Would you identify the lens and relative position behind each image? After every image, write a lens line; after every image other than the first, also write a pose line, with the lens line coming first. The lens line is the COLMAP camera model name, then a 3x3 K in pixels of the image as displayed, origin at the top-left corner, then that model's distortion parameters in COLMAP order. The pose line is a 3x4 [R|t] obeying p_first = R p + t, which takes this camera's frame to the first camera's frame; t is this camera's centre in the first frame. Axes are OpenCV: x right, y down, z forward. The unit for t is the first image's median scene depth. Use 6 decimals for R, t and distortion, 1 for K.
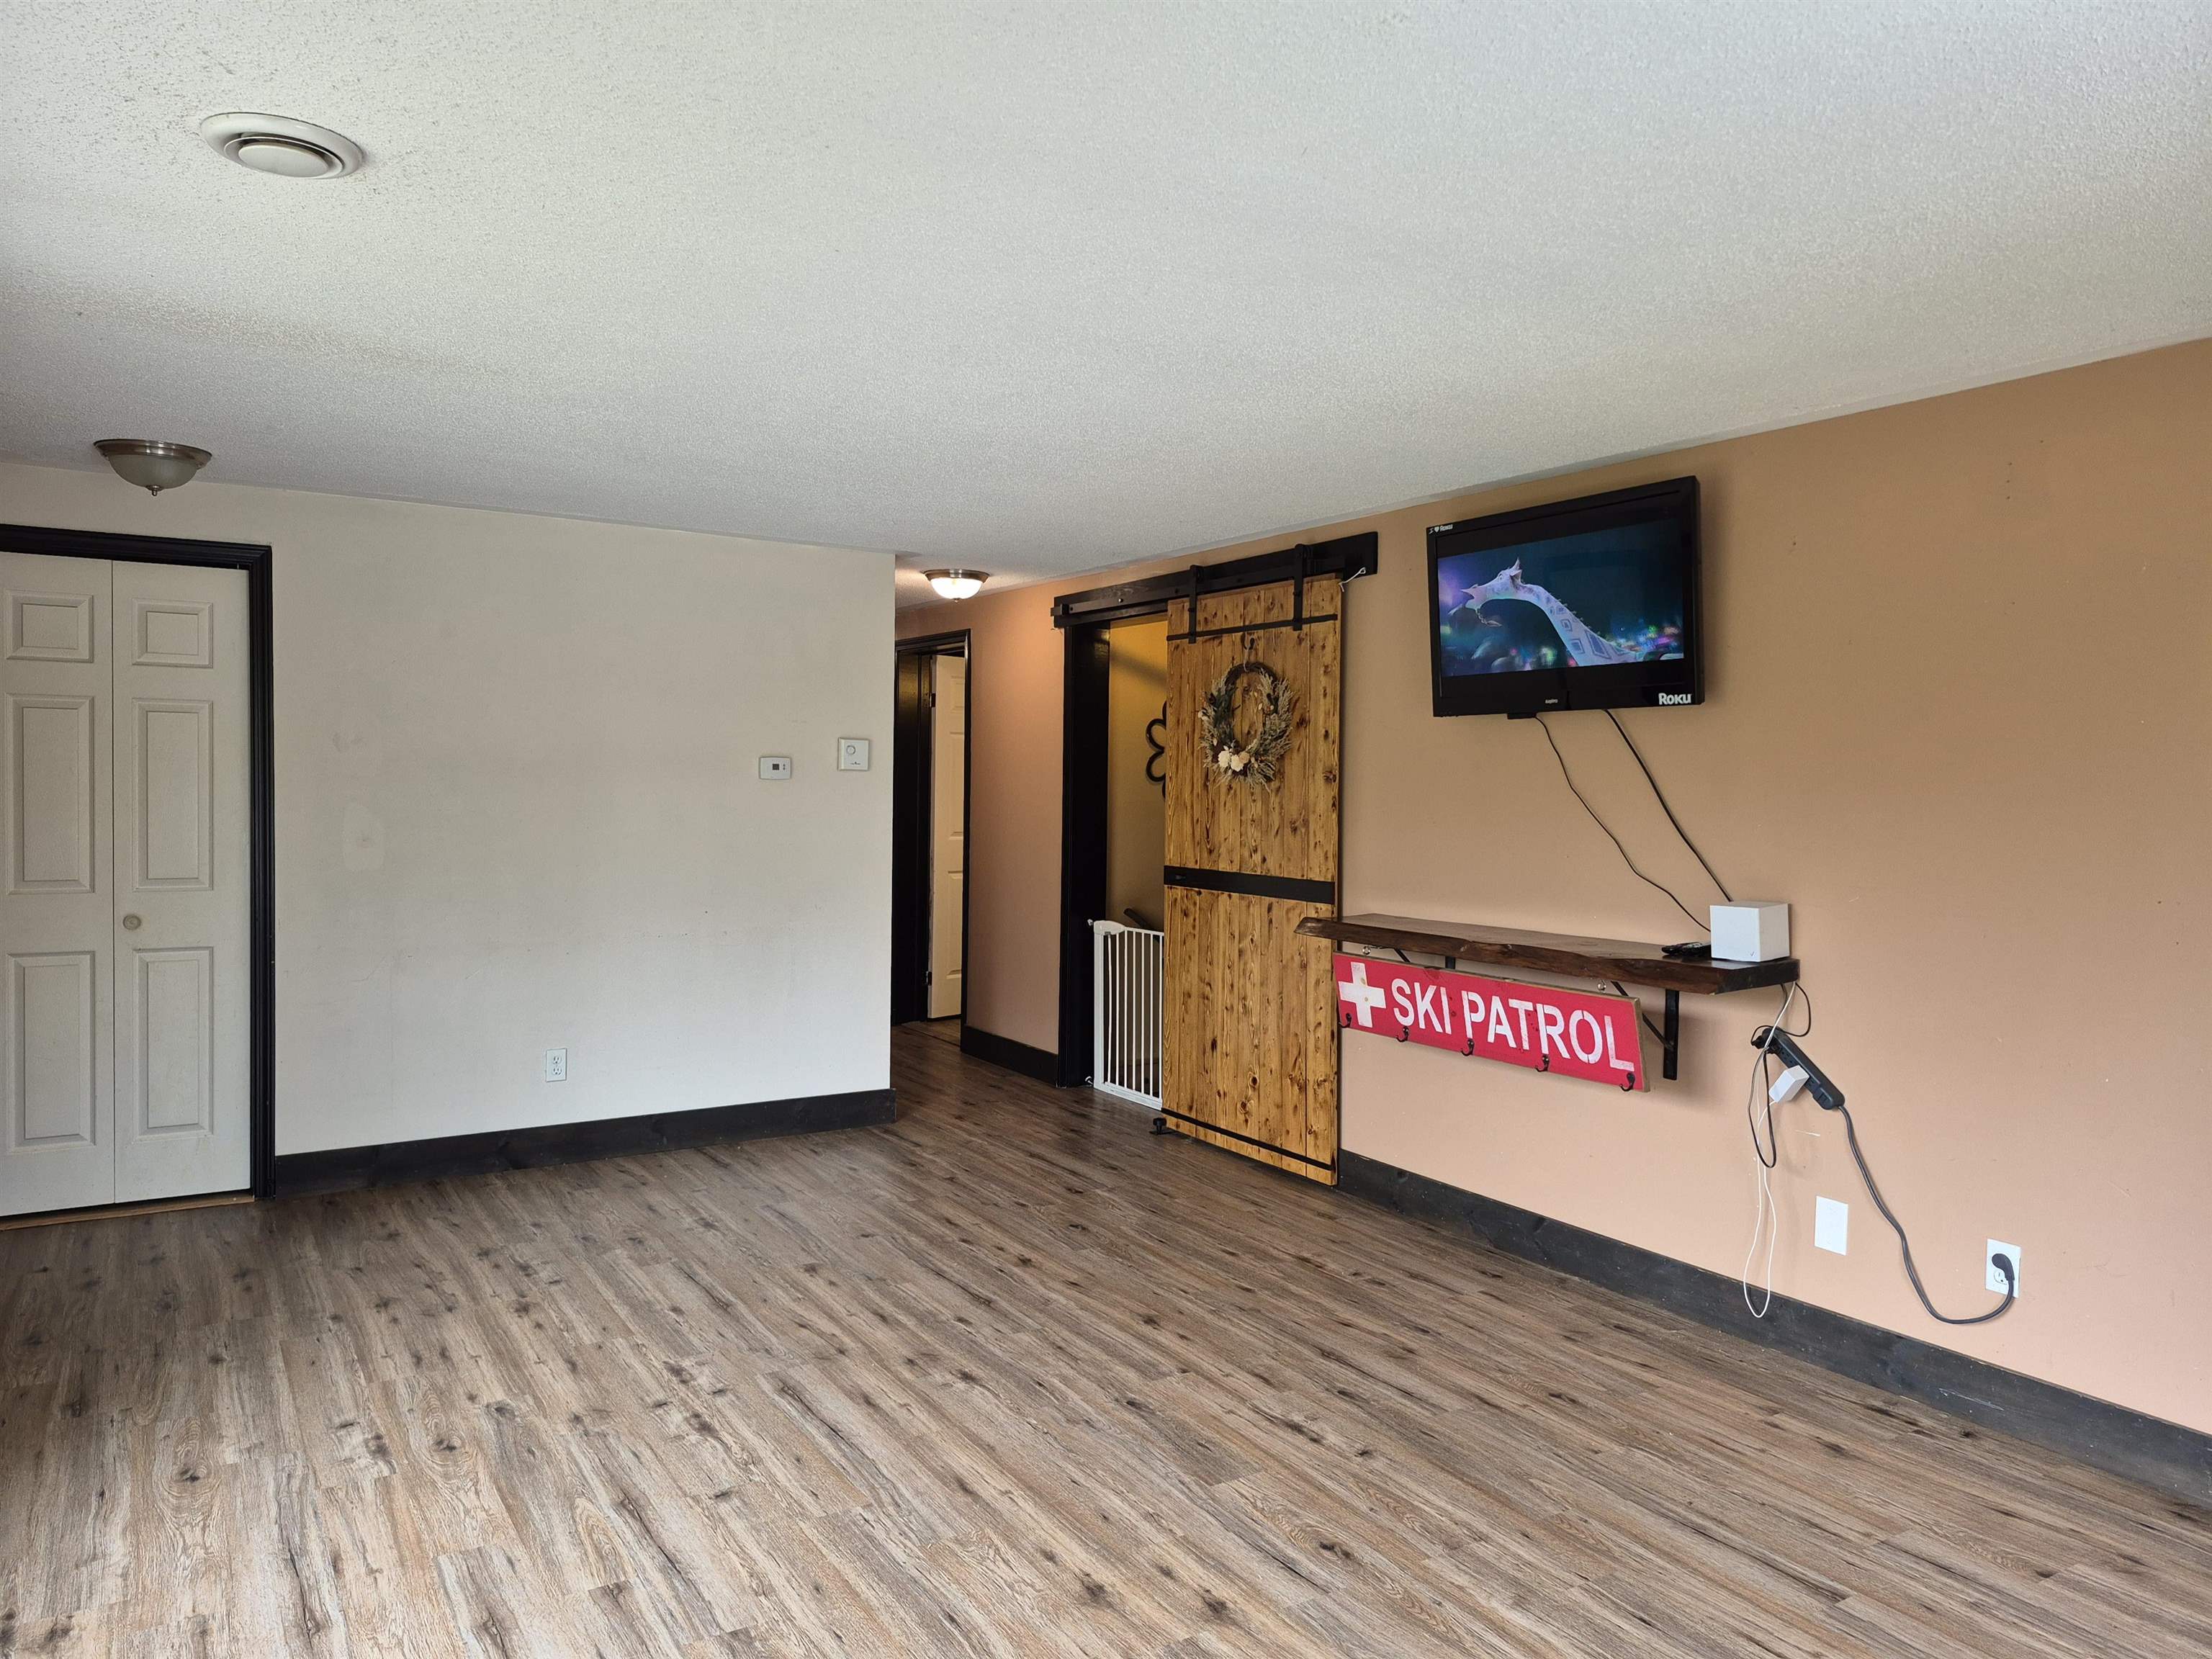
lens RADIAL K [[1503.2, 0, 1098.1], [0, 1503.2, 810.0], [0, 0, 1]] dist [0.066807, -0.065031]
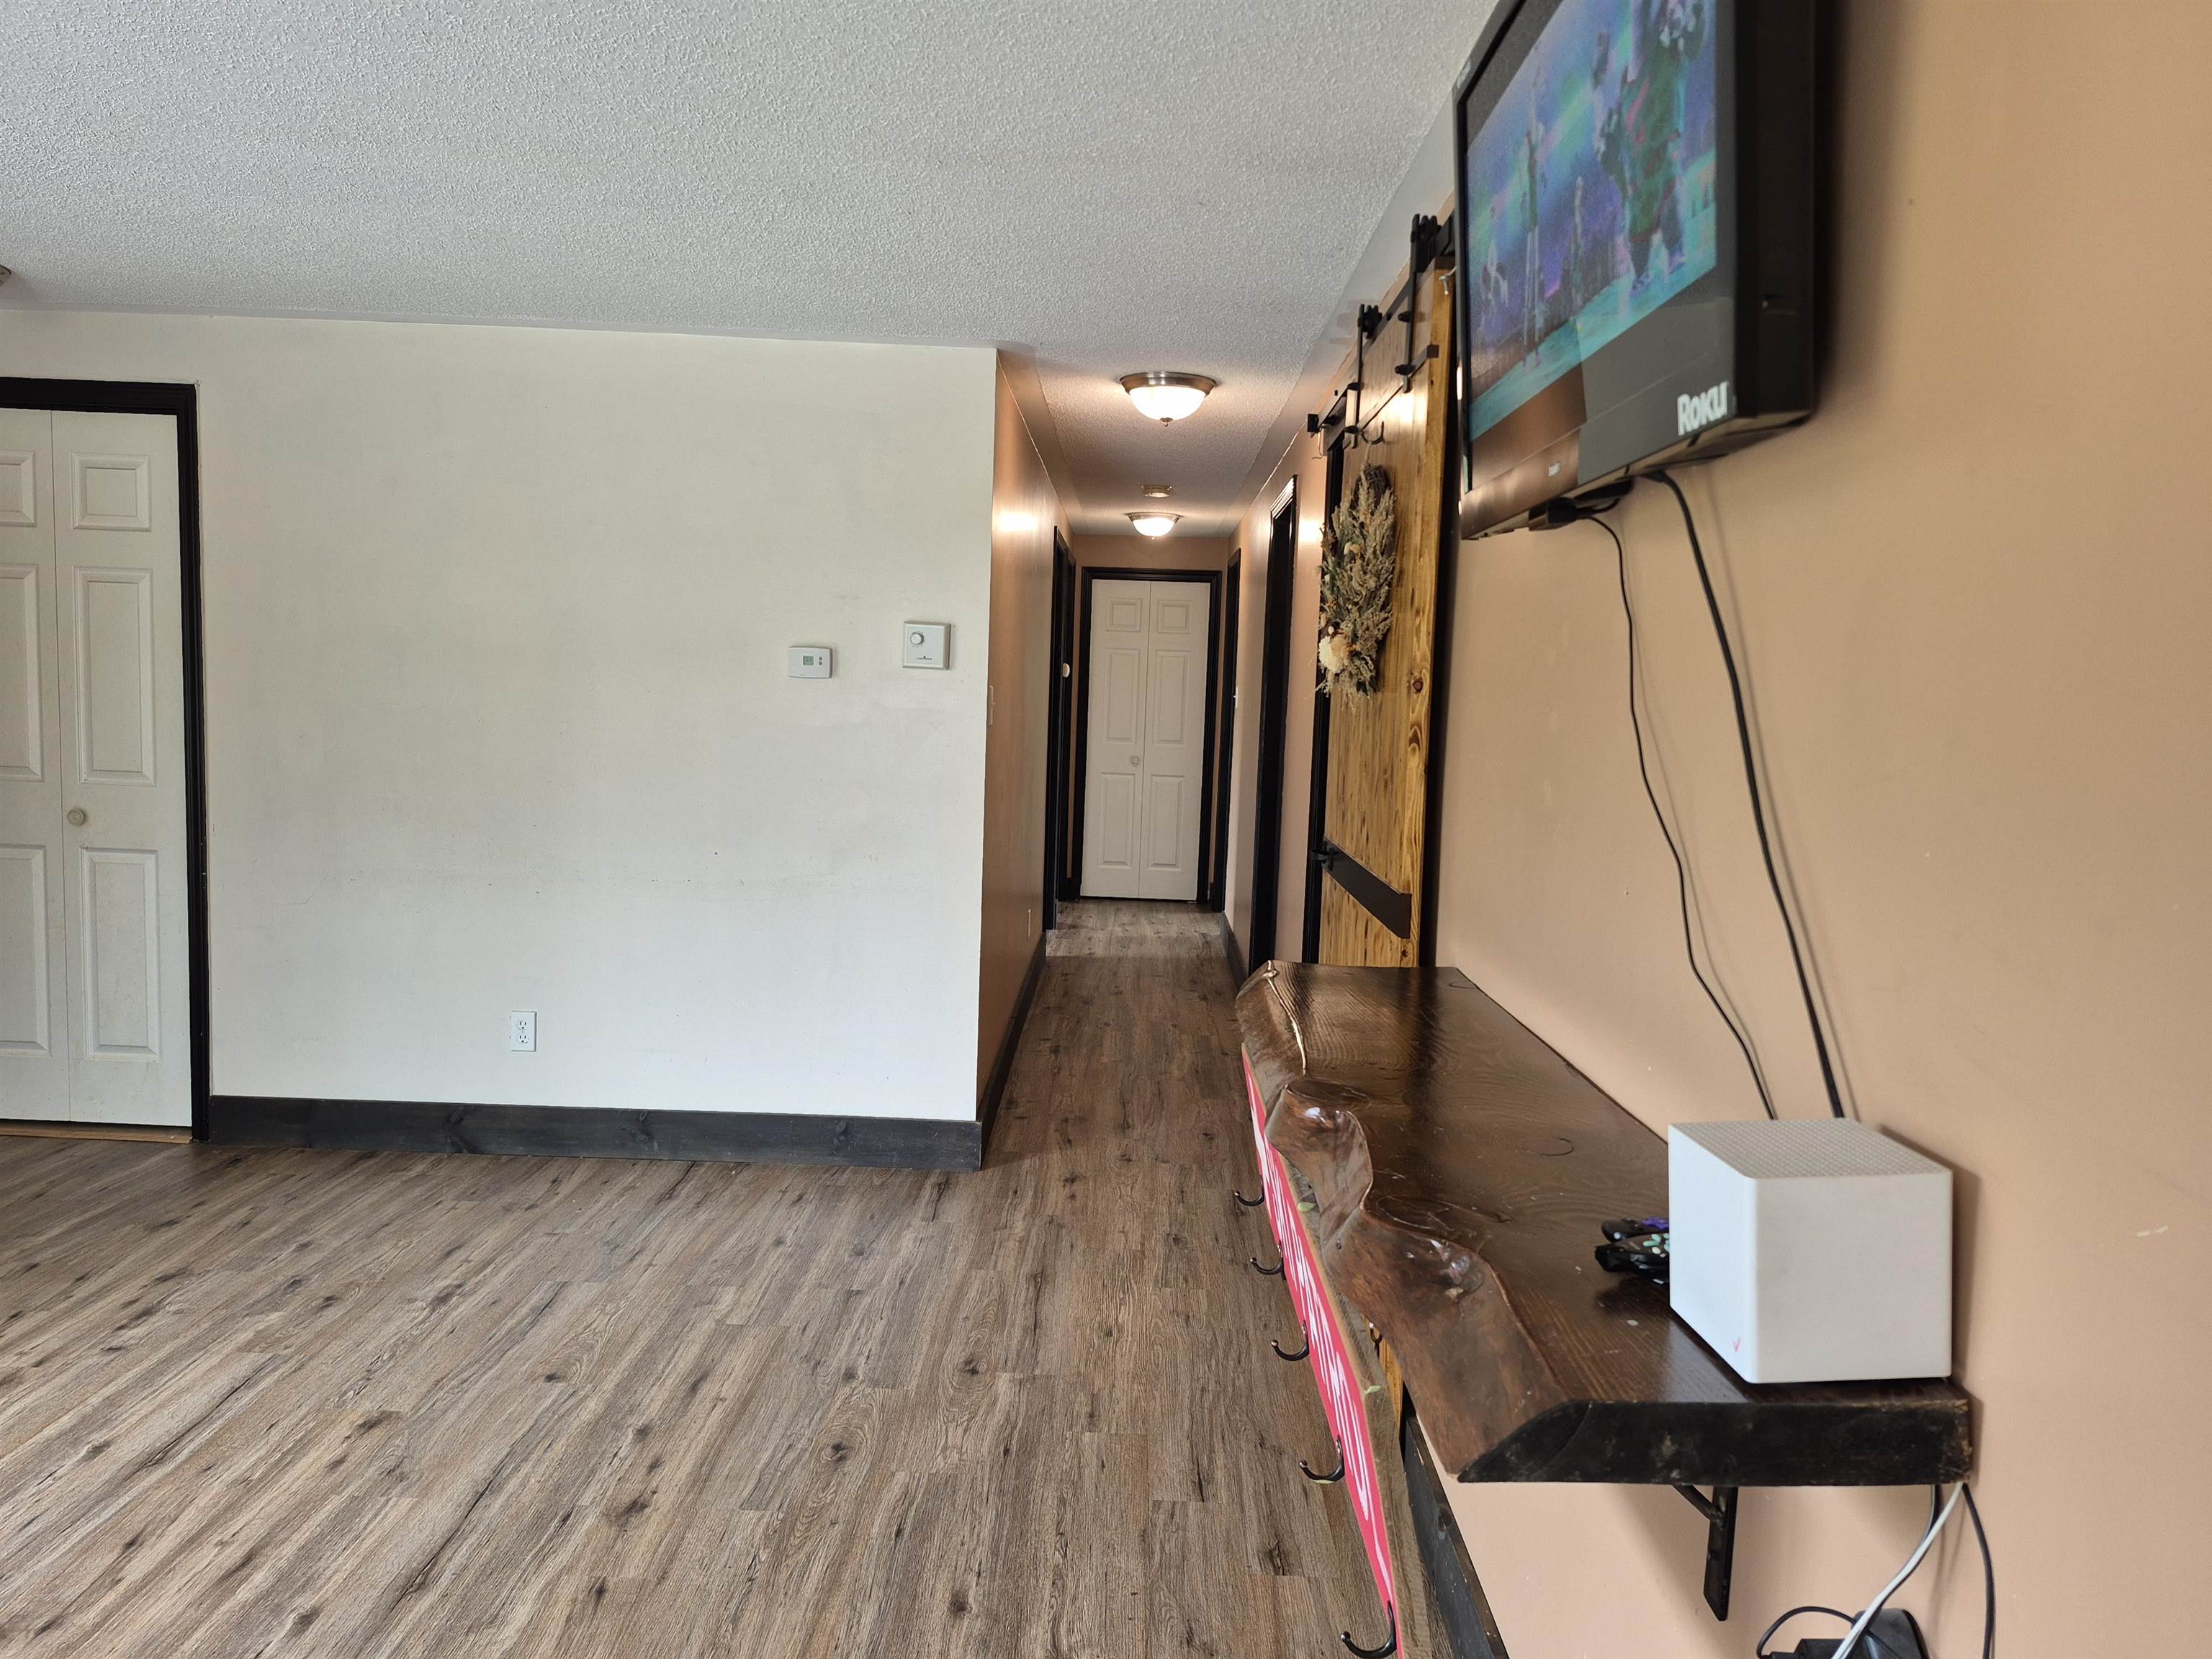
lens RADIAL K [[1524.3, 0, 1110.8], [0, 1524.3, 819.3], [0, 0, 1]] dist [0.053045, -0.070595]
pose [[0.842765, 0.067490, -0.534035, 0.445413], [-0.036391, 0.996983, 0.068566, -0.011778], [0.537051, -0.038351, 0.842678, 0.679623]]
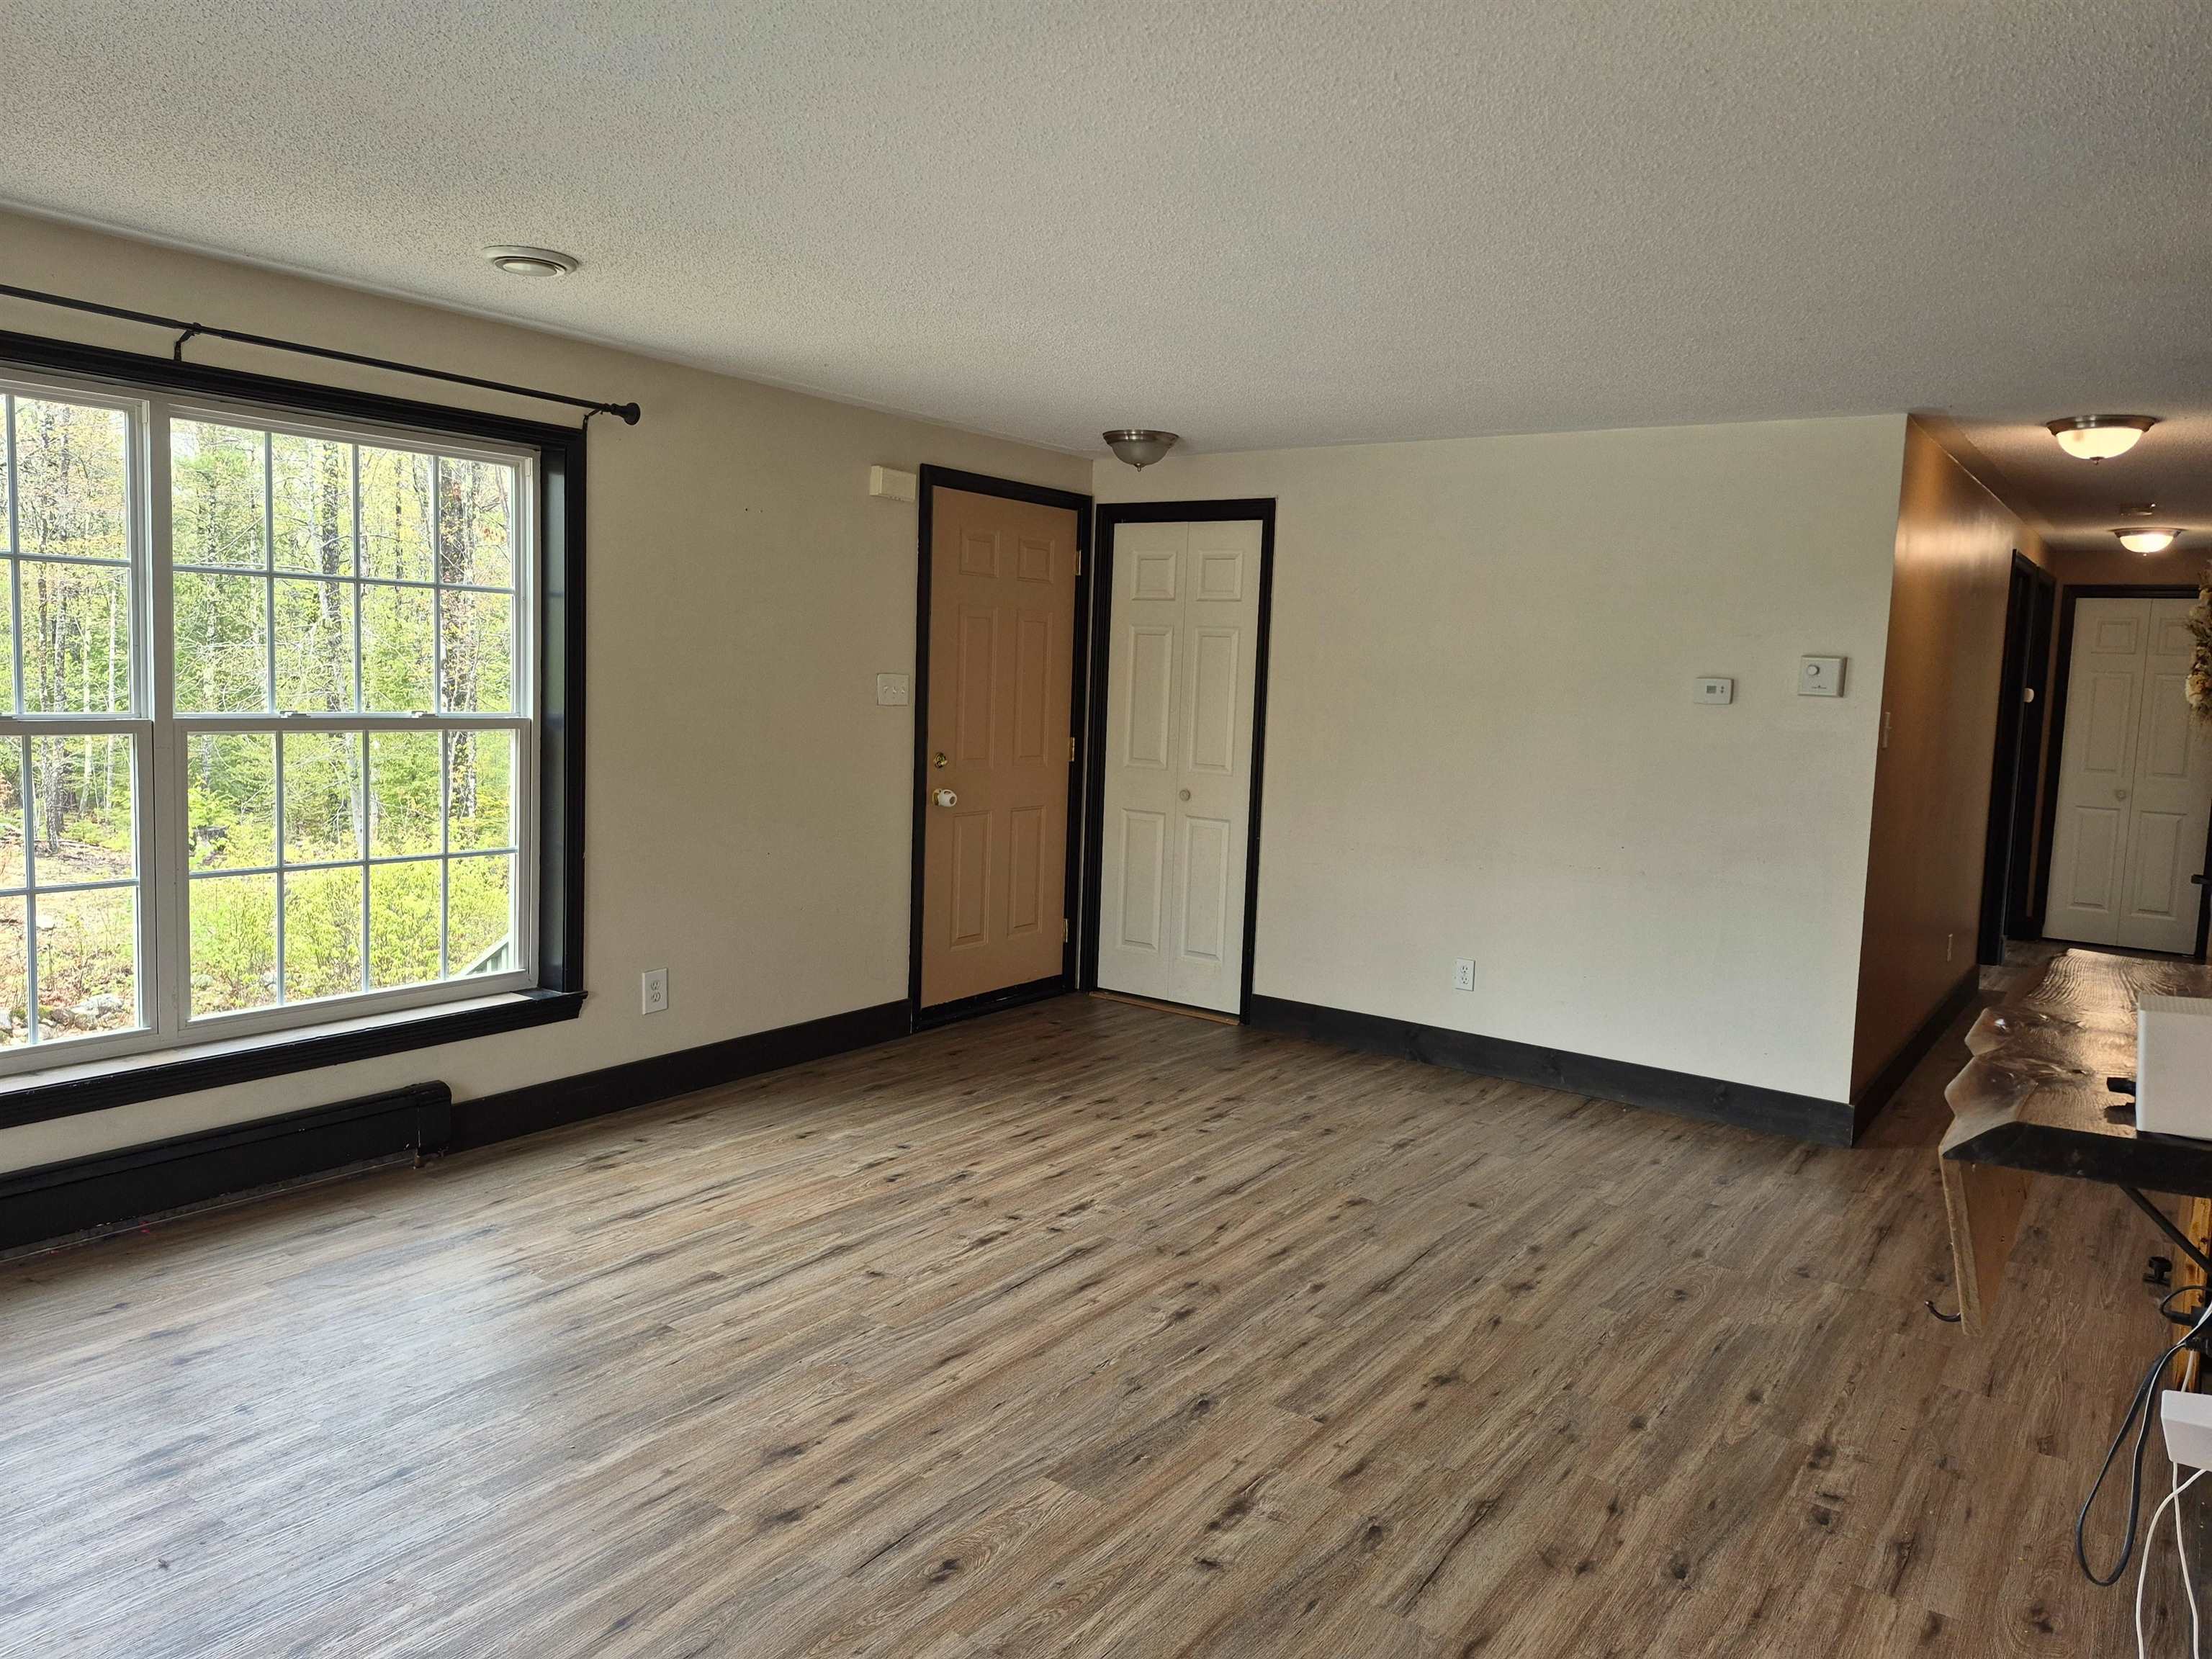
lens RADIAL K [[1521.4, 0, 1134.7], [0, 1521.4, 794.5], [0, 0, 1]] dist [0.170502, -0.279283]
pose [[0.402717, 0.081628, -0.911678, 0.682085], [-0.054296, 0.996392, 0.065229, -0.013253], [0.913713, 0.023232, 0.405696, 0.507866]]
